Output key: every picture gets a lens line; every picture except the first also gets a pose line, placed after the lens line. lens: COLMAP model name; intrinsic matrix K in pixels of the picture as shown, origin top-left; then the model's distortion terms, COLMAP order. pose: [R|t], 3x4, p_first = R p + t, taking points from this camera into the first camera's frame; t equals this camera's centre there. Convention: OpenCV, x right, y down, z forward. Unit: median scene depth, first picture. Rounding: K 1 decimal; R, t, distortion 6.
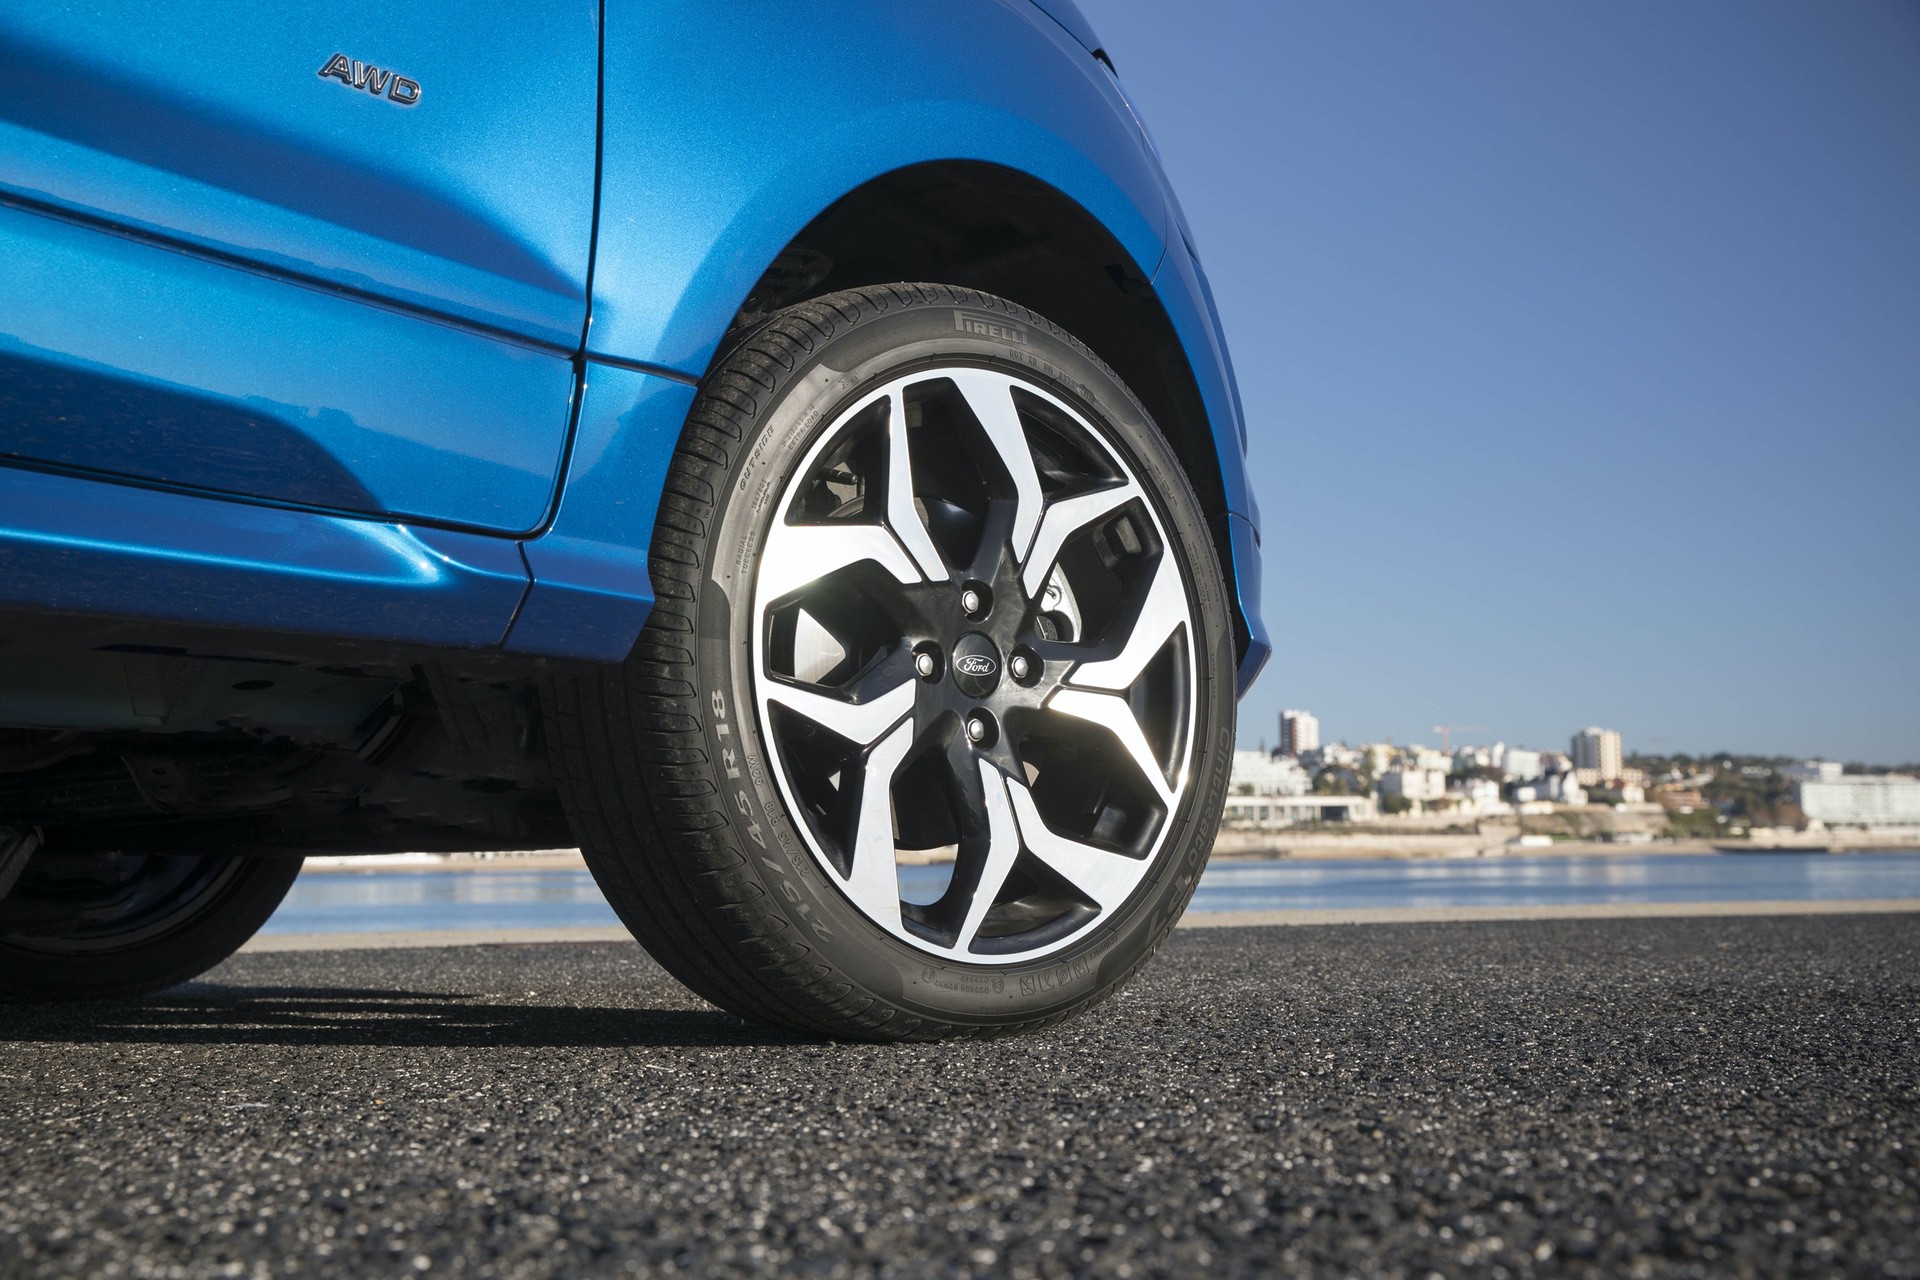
lens RADIAL K [[2389.7, 0, 960.0], [0, 2389.7, 640.0], [0, 0, 1]] dist [0.053302, 0.005310]
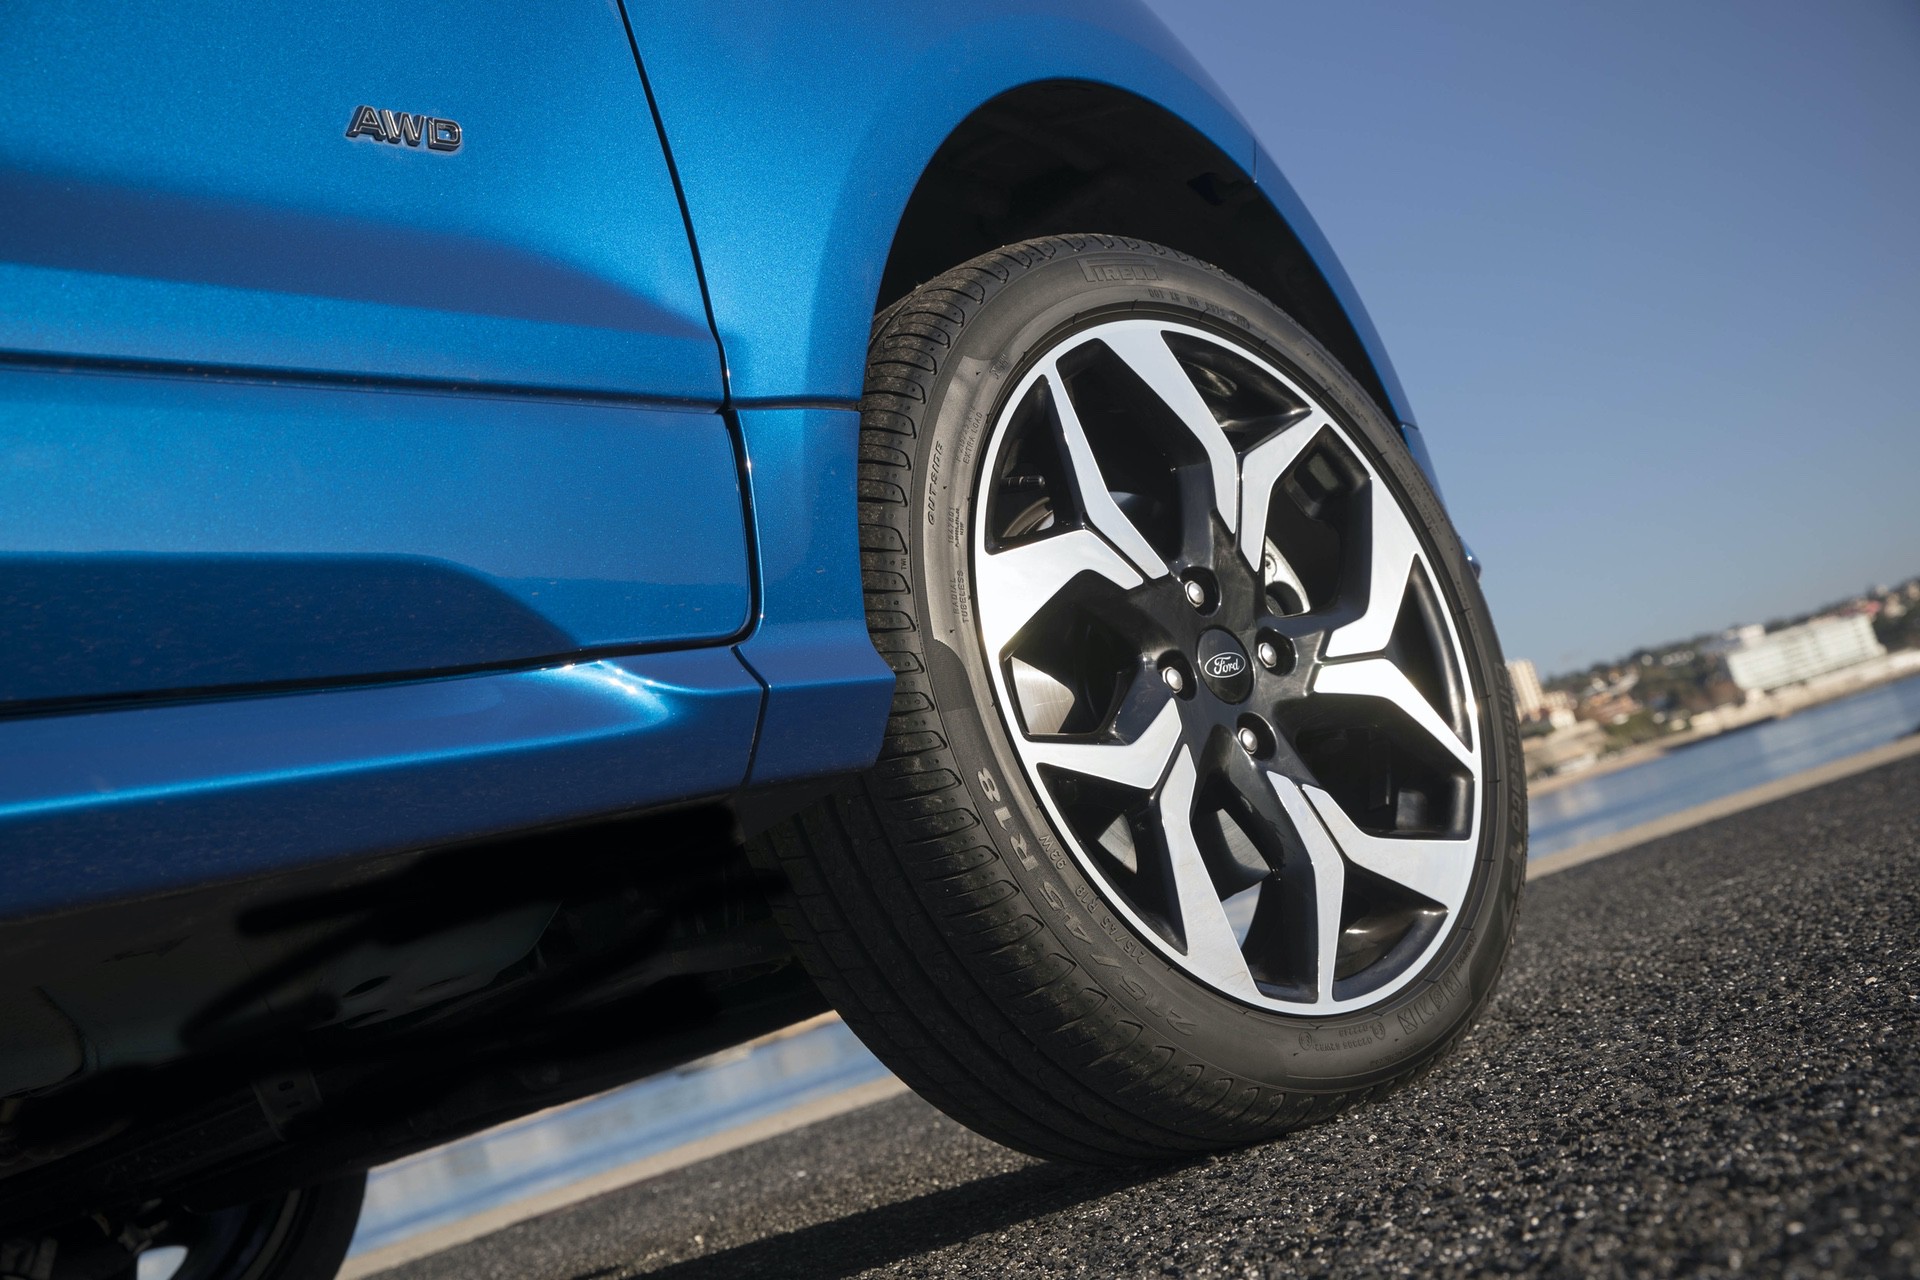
lens RADIAL K [[2588.0, 0, 960.0], [0, 2588.0, 640.0], [0, 0, 1]] dist [0.072957, 0.018690]
pose [[0.956094, -0.284432, 0.070589, -0.140802], [0.287182, 0.957333, -0.032256, 0.004805], [-0.058402, 0.051112, 0.996984, 0.117909]]
